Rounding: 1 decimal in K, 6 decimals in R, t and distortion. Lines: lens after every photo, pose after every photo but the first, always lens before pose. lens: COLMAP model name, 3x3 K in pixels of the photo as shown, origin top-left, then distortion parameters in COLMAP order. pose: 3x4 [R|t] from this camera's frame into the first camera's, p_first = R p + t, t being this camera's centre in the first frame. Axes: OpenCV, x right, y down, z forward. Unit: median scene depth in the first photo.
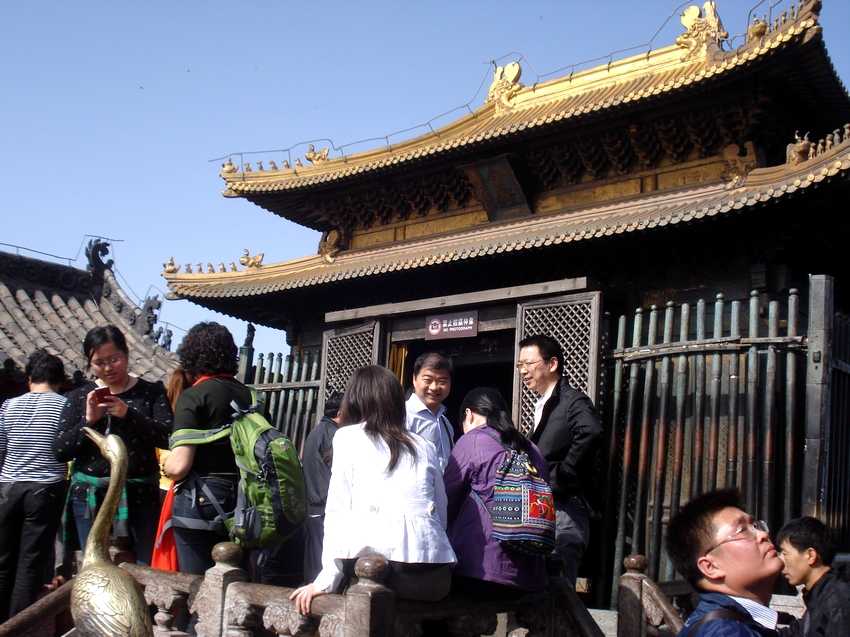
lens RADIAL K [[798.8, 0, 424.4], [0, 798.8, 317.6], [0, 0, 1]] dist [-0.038321, -0.027754]
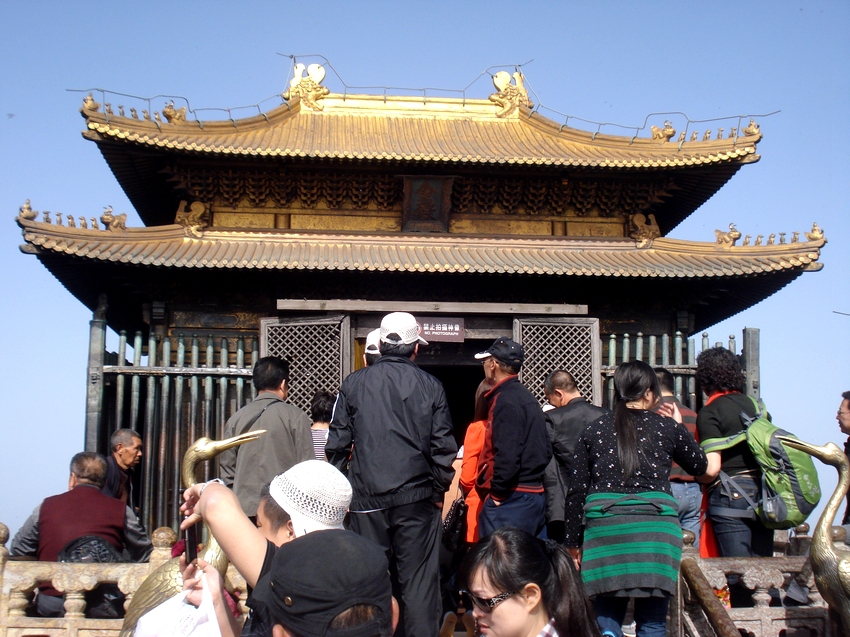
lens RADIAL K [[798.8, 0, 424.8], [0, 798.8, 320.2], [0, 0, 1]] dist [-0.038321, -0.027754]
pose [[0.779305, 0.103156, 0.618096, -0.588328], [-0.110895, 0.993492, -0.025988, 0.024747], [-0.616754, -0.048291, 0.785673, 0.156283]]
